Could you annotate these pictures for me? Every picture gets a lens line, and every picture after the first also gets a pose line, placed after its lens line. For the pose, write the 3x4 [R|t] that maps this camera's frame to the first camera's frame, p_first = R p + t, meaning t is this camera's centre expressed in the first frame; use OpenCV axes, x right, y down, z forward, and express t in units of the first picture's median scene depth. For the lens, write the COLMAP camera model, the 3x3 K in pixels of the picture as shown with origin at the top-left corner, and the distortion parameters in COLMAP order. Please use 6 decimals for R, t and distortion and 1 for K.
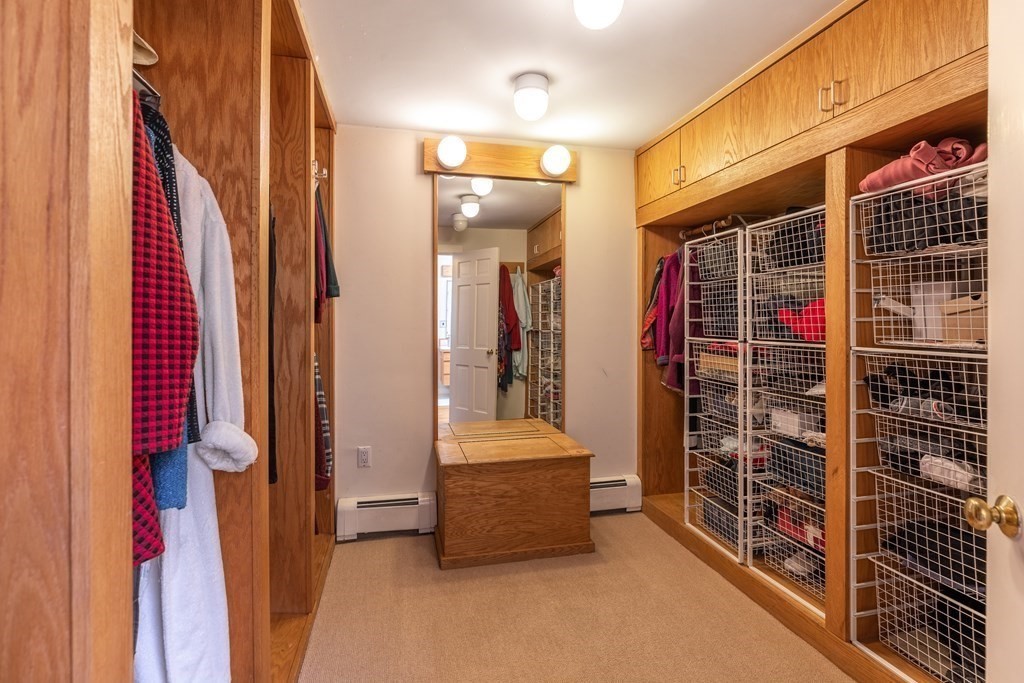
lens RADIAL K [[470.7, 0, 508.8], [0, 470.7, 322.4], [0, 0, 1]] dist [0.003881, -0.000270]
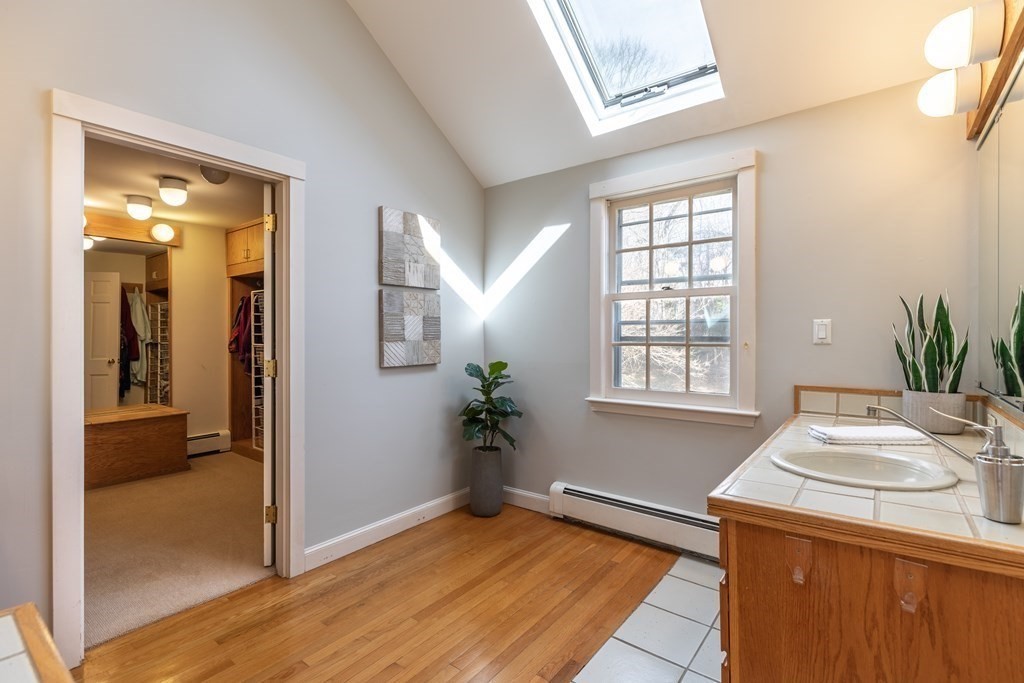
lens RADIAL K [[470.7, 0, 512.2], [0, 470.7, 338.8], [0, 0, 1]] dist [0.003881, -0.000270]
pose [[0.775024, -0.005356, 0.631908, 0.006070], [0.001803, 0.999979, 0.006264, 0.002755], [-0.631929, -0.003715, 0.775018, -0.896971]]
